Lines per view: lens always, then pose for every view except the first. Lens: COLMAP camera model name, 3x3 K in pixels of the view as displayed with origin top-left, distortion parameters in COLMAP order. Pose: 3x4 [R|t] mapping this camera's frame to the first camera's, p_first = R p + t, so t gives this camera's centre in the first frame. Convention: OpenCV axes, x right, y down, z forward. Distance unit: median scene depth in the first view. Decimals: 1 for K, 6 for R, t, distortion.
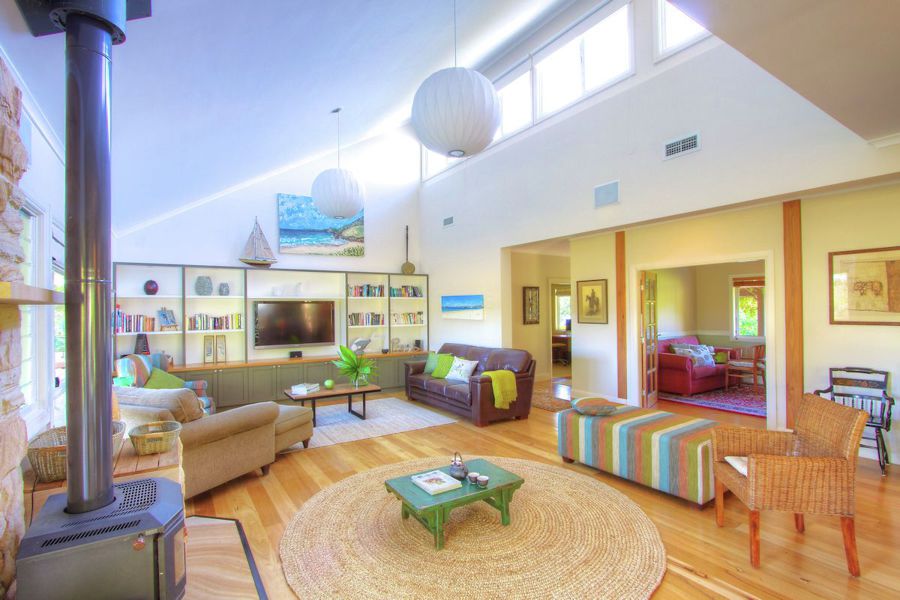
lens RADIAL K [[433.1, 0, 448.5], [0, 433.1, 300.9], [0, 0, 1]] dist [-0.016284, 0.002274]
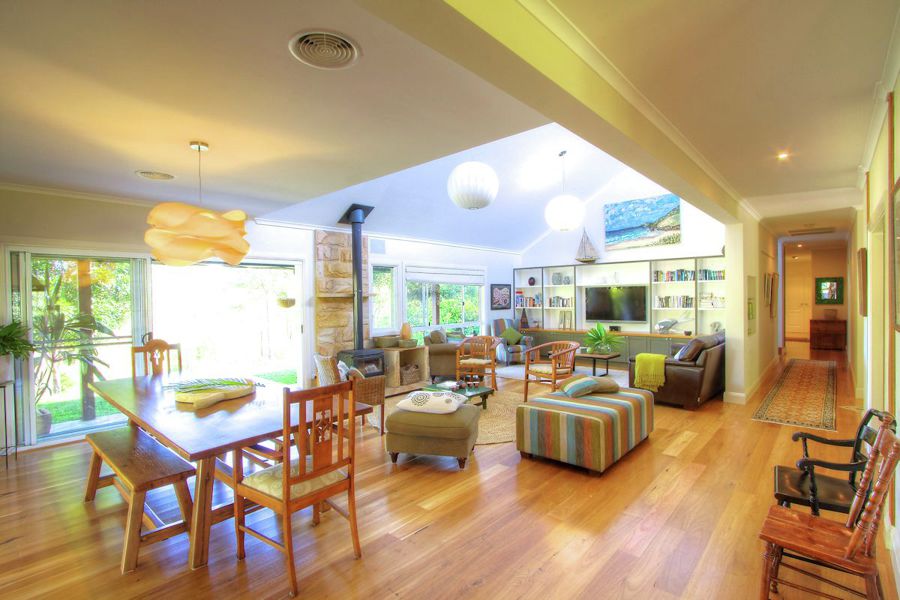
lens RADIAL K [[433.1, 0, 443.3], [0, 433.1, 303.9], [0, 0, 1]] dist [-0.016284, 0.002274]
pose [[0.256294, 0.021379, -0.966362, 0.726824], [0.032794, 0.998988, 0.030798, -0.005175], [0.966042, -0.039584, 0.255334, 0.175301]]
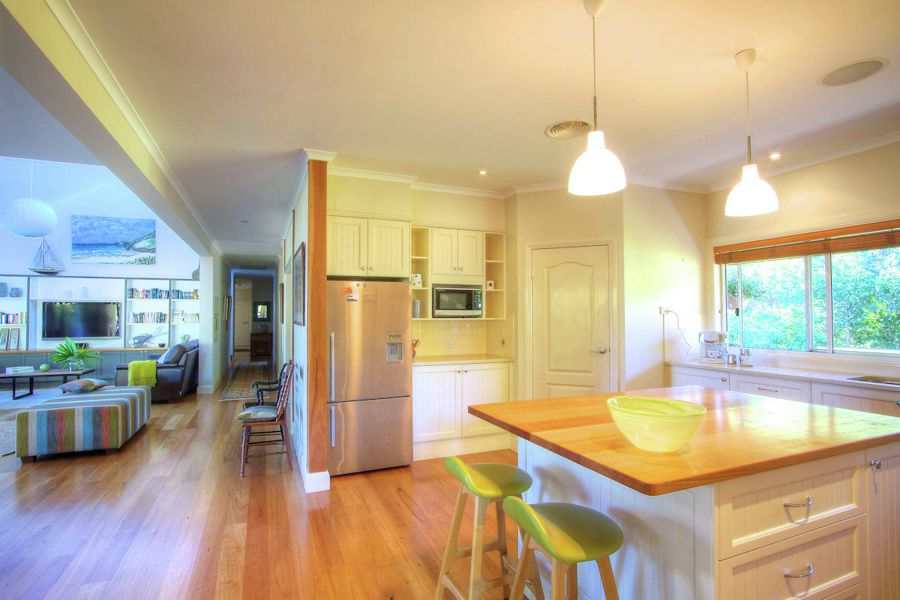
lens RADIAL K [[433.1, 0, 440.2], [0, 433.1, 303.5], [0, 0, 1]] dist [-0.016284, 0.002274]
pose [[0.983195, 0.003679, -0.182522, 0.835386], [-0.004298, 0.999986, -0.002997, 0.003328], [0.182508, 0.003731, 0.983197, -0.009753]]
